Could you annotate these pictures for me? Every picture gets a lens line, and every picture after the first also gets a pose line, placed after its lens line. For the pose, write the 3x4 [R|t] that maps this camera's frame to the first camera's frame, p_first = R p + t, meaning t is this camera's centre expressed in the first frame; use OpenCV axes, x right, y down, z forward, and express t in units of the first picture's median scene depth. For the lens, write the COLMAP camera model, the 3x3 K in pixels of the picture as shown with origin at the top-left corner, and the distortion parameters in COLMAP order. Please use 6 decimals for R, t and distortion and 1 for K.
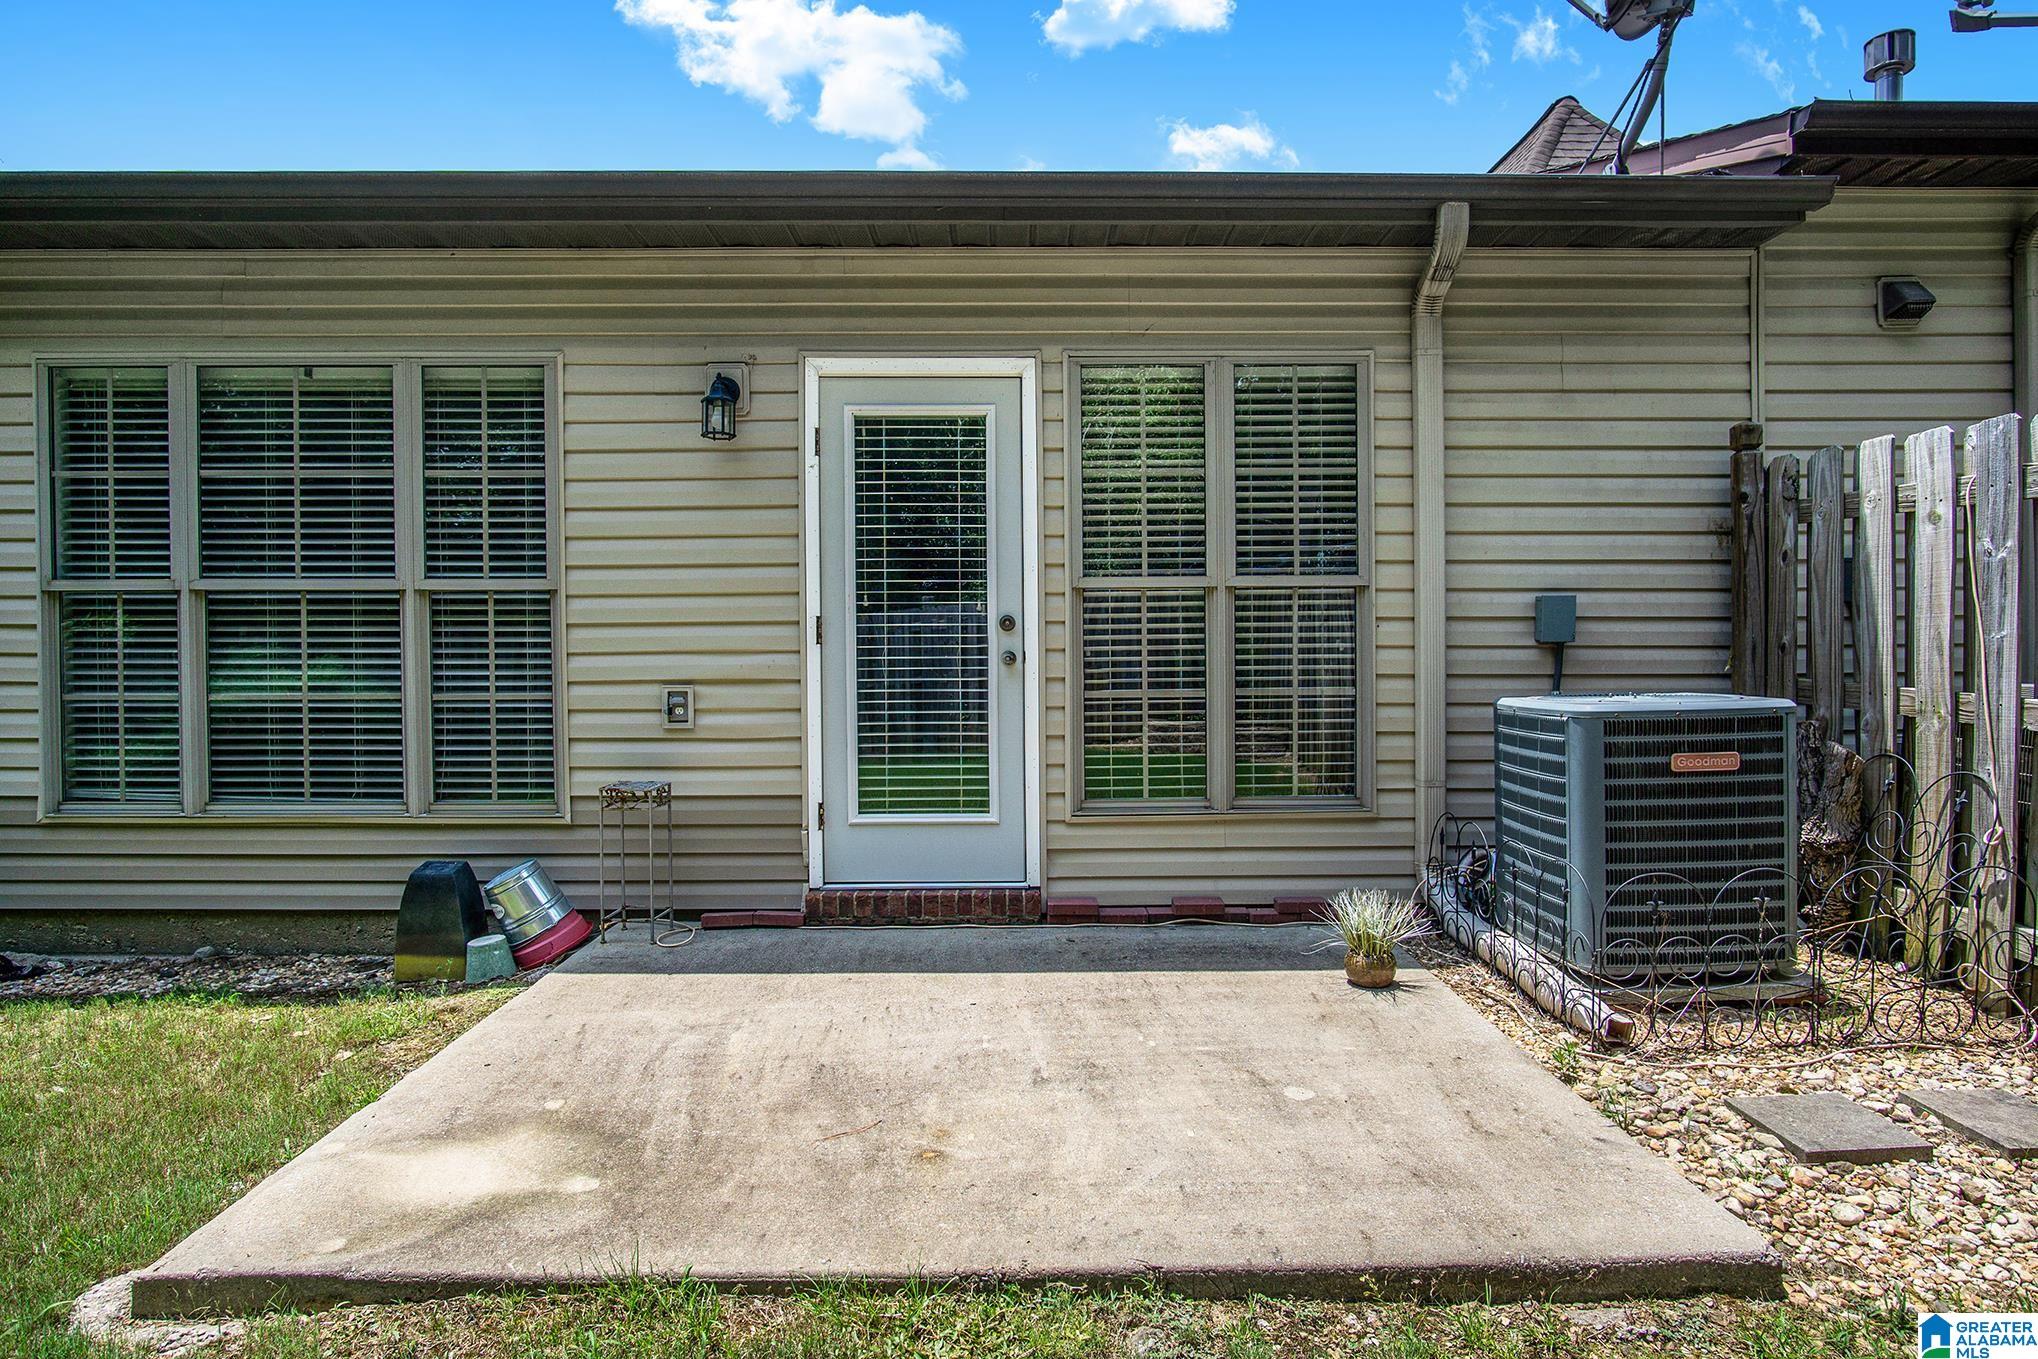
lens RADIAL K [[1114.5, 0, 1036.1], [0, 1114.5, 682.2], [0, 0, 1]] dist [-0.025340, 0.000988]
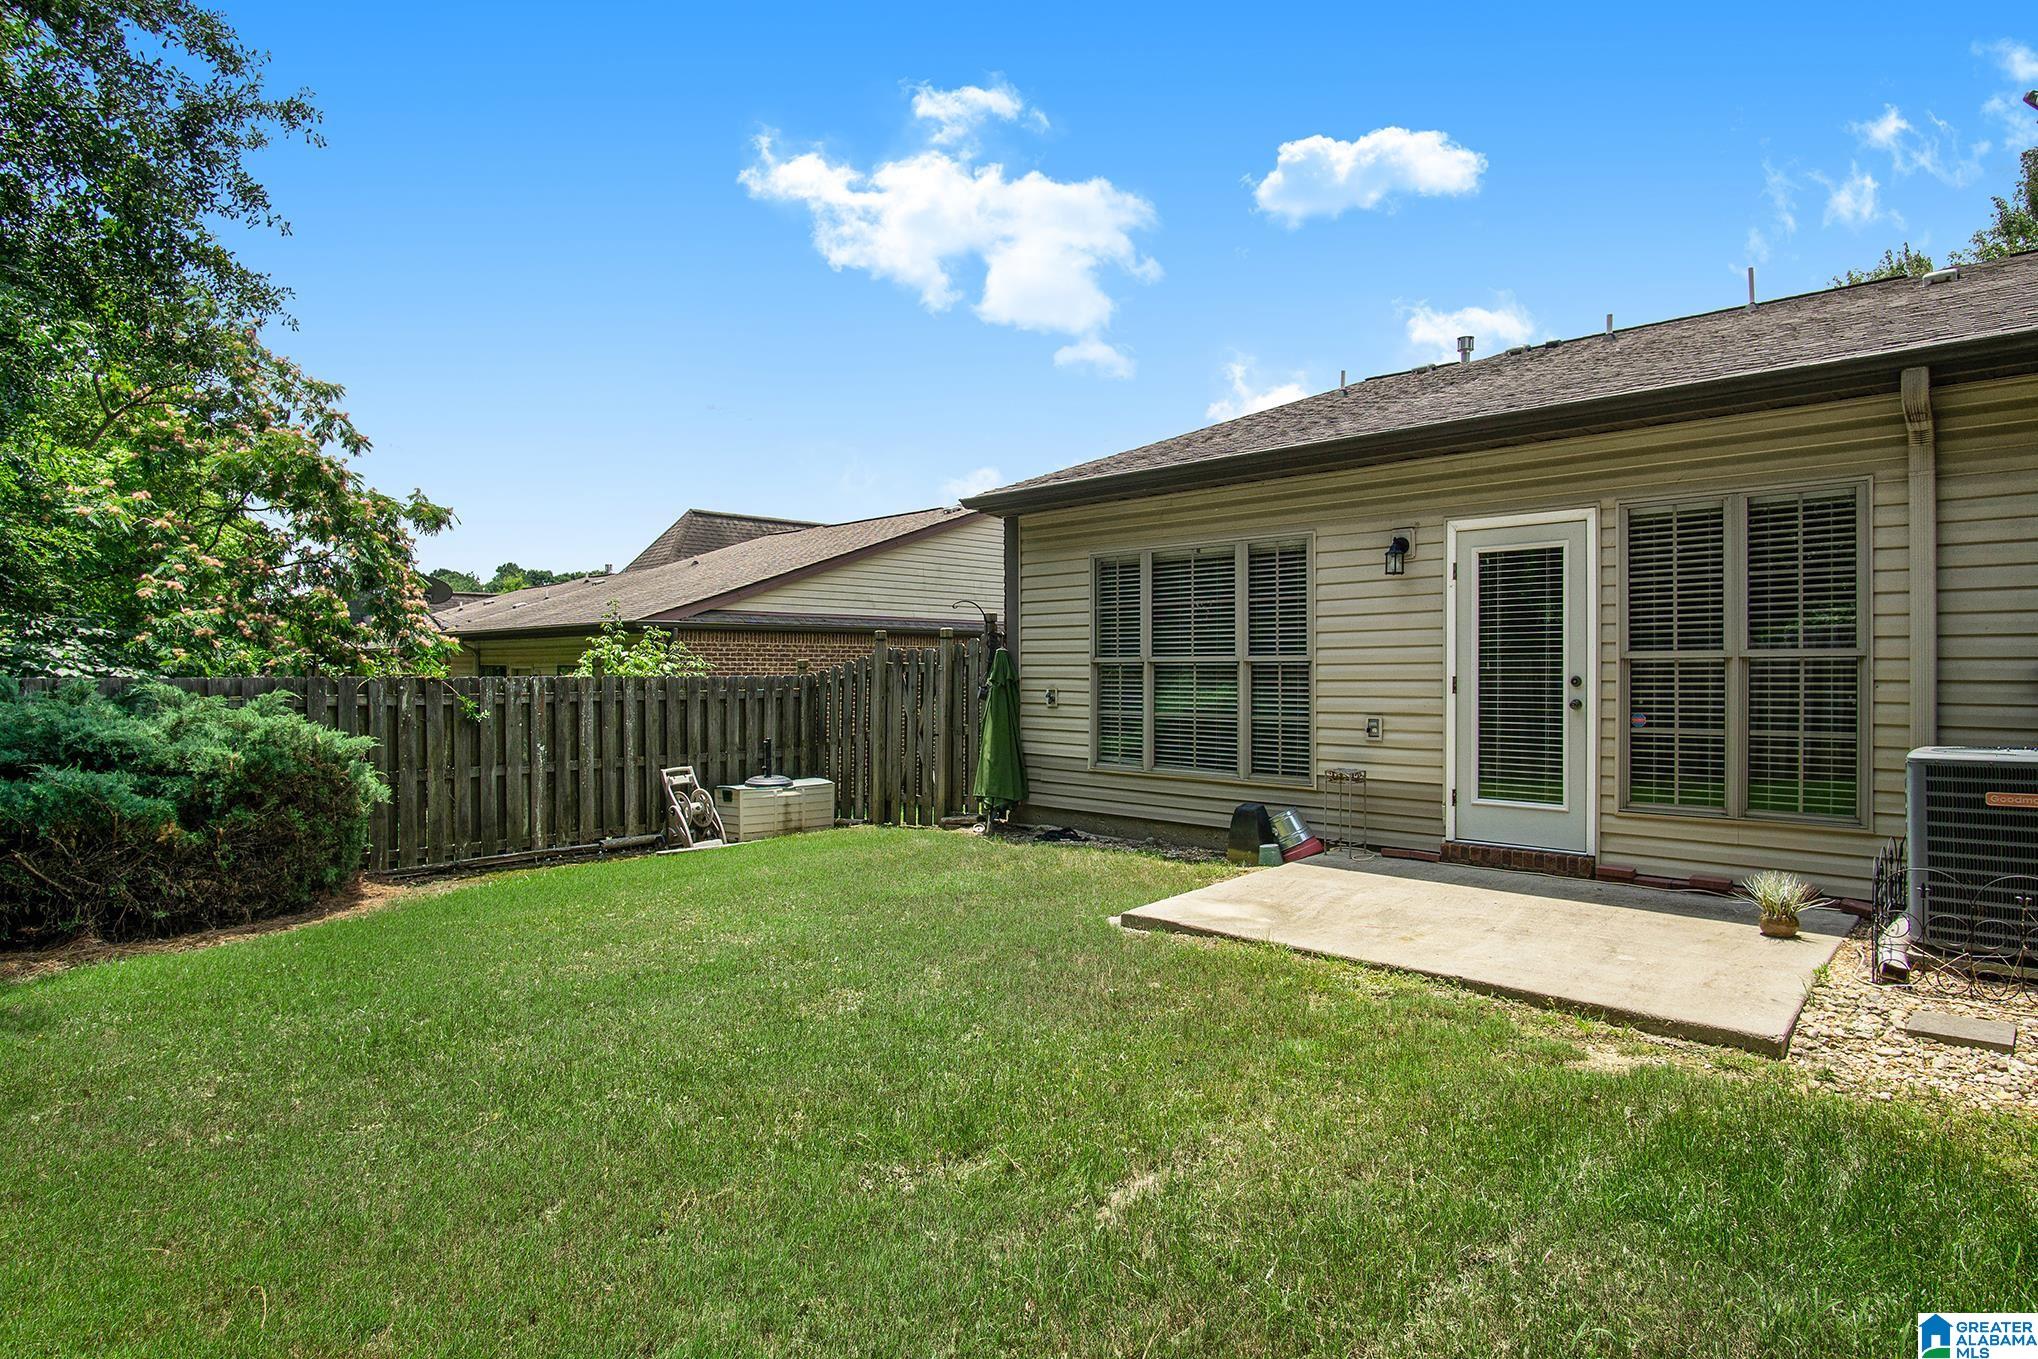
lens RADIAL K [[1109.1, 0, 1015.3], [0, 1109.1, 681.8], [0, 0, 1]] dist [-0.034149, 0.013025]
pose [[0.706857, 0.009800, -0.707288, 0.503662], [-0.015042, 0.999886, -0.001179, -0.039710], [0.707196, 0.011472, 0.706924, -0.618850]]
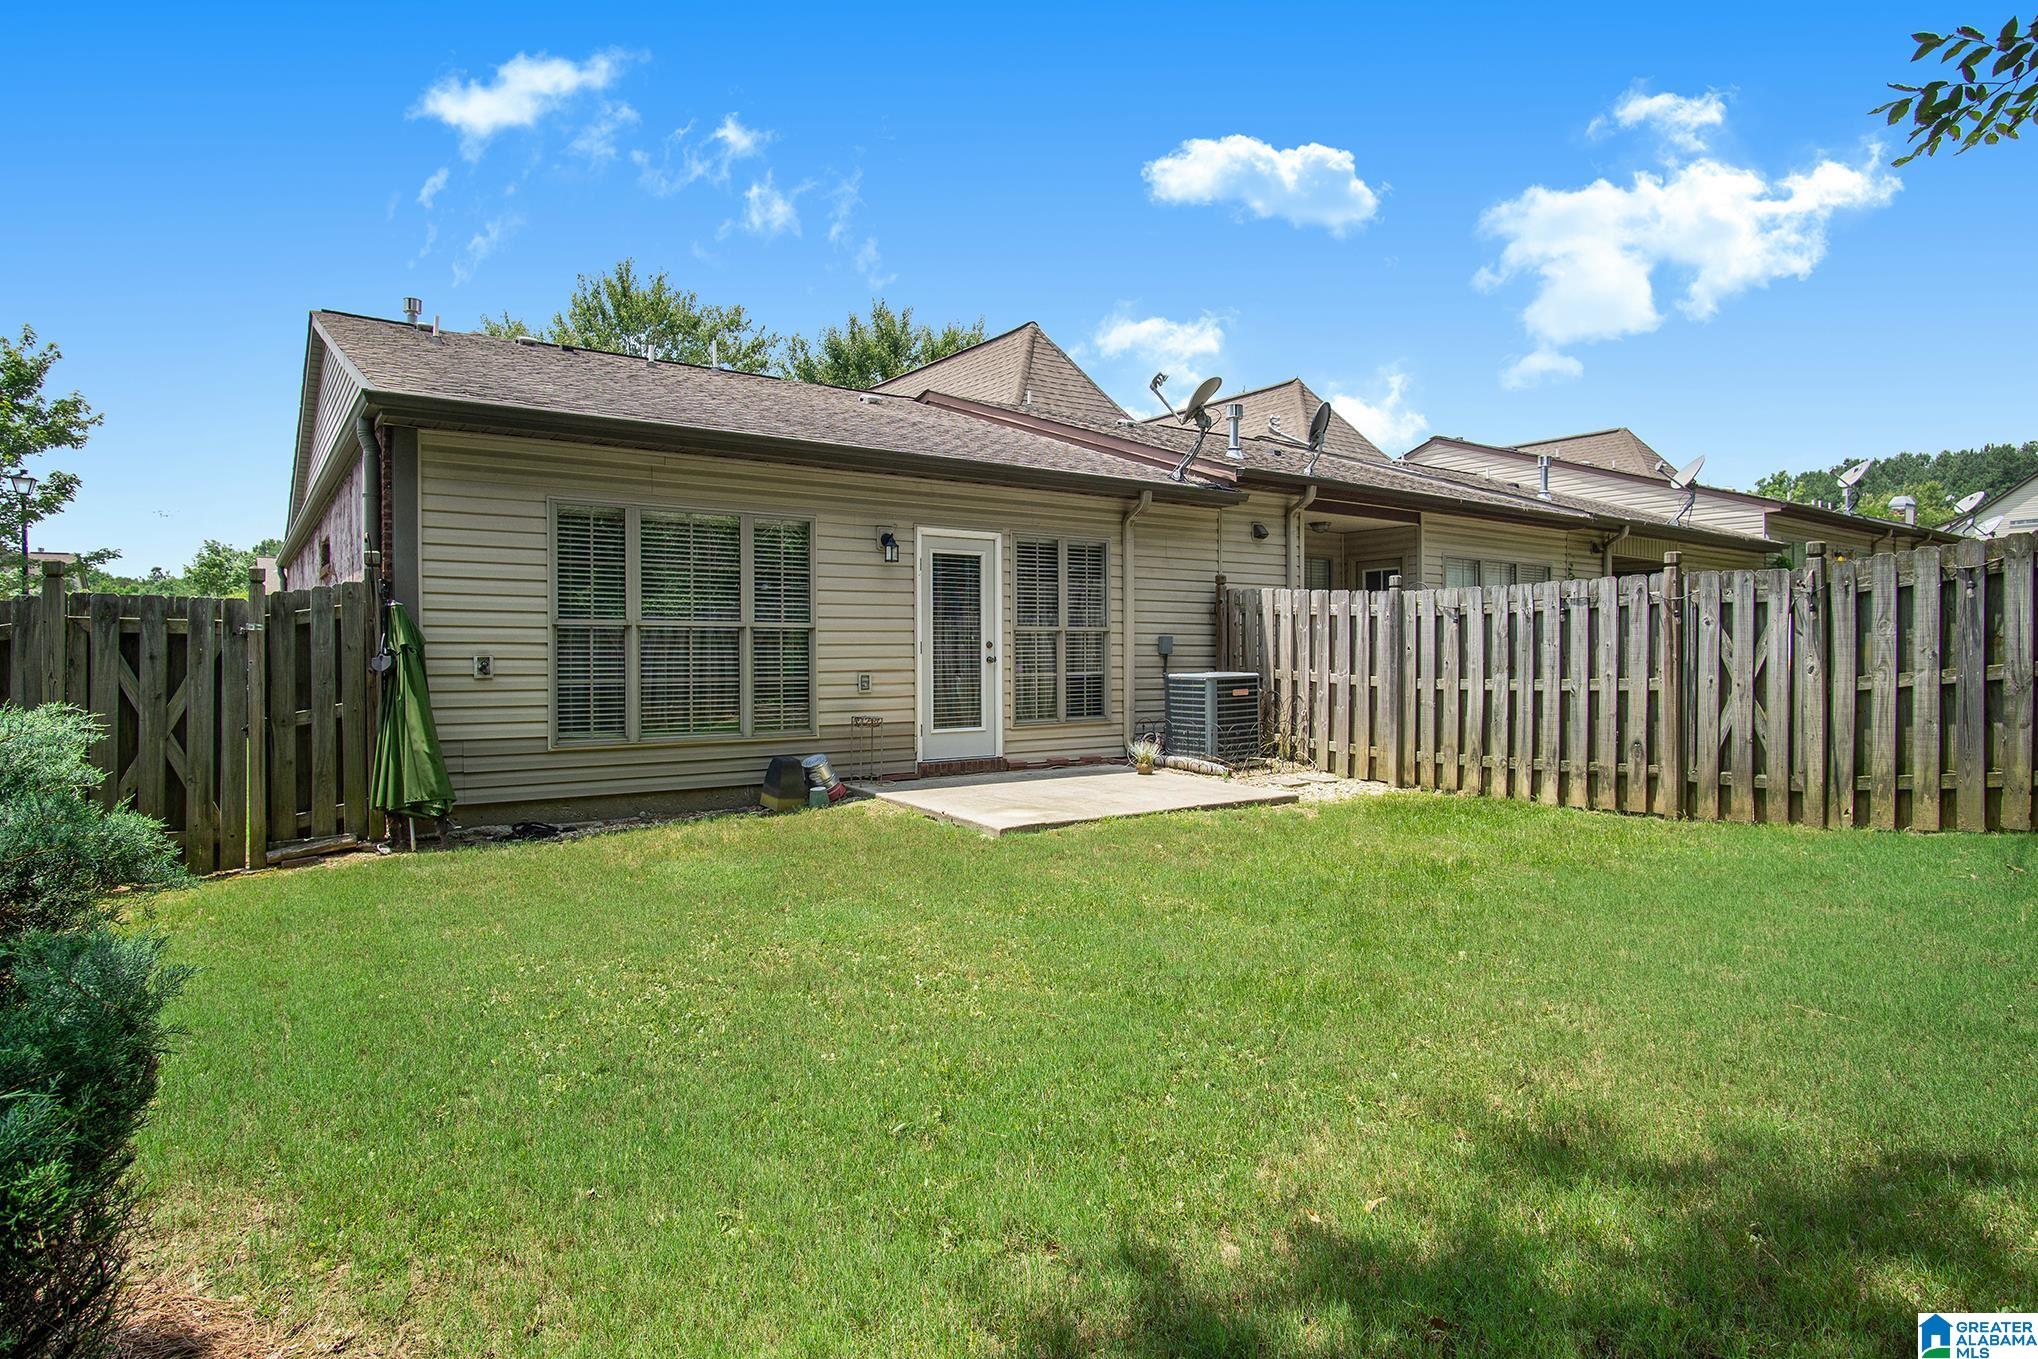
lens RADIAL K [[1109.1, 0, 1015.3], [0, 1109.1, 681.8], [0, 0, 1]] dist [-0.034149, 0.013025]
pose [[0.818710, -0.012221, 0.574078, -1.331136], [0.011206, 0.999923, 0.005305, 0.012394], [-0.574098, 0.002089, 0.818784, -0.945399]]
